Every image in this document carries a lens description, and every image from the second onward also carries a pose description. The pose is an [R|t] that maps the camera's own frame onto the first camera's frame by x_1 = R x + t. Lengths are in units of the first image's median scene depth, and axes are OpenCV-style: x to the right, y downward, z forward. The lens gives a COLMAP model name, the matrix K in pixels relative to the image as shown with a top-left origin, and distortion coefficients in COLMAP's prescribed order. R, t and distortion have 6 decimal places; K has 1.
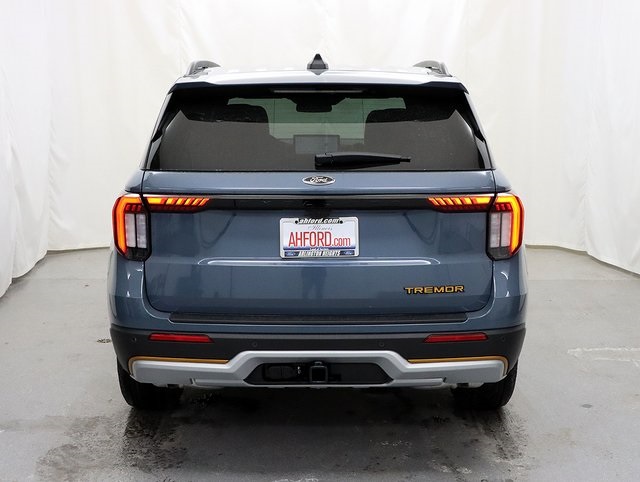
lens RADIAL K [[868.3, 0, 320.1], [0, 868.3, 241.4], [0, 0, 1]] dist [0.007096, 0.000000]
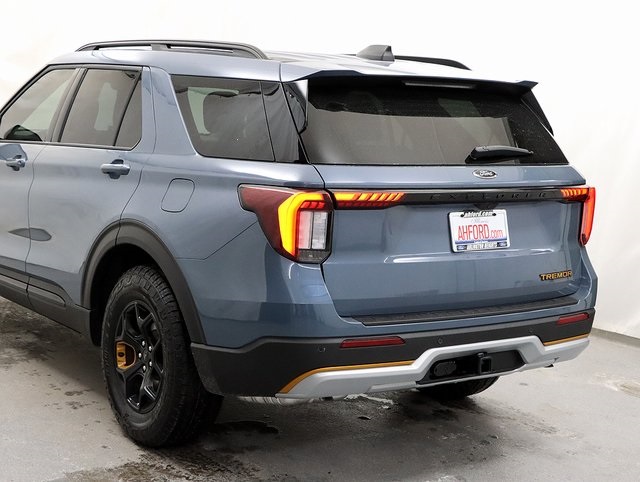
lens RADIAL K [[1021.3, 0, 320.1], [0, 1021.3, 240.8], [0, 0, 1]] dist [-0.007129, 0.000000]
pose [[0.842662, -0.040972, 0.536882, -0.797379], [0.047136, 0.998886, 0.002248, -0.003729], [-0.536376, 0.023412, 0.843654, 0.094929]]
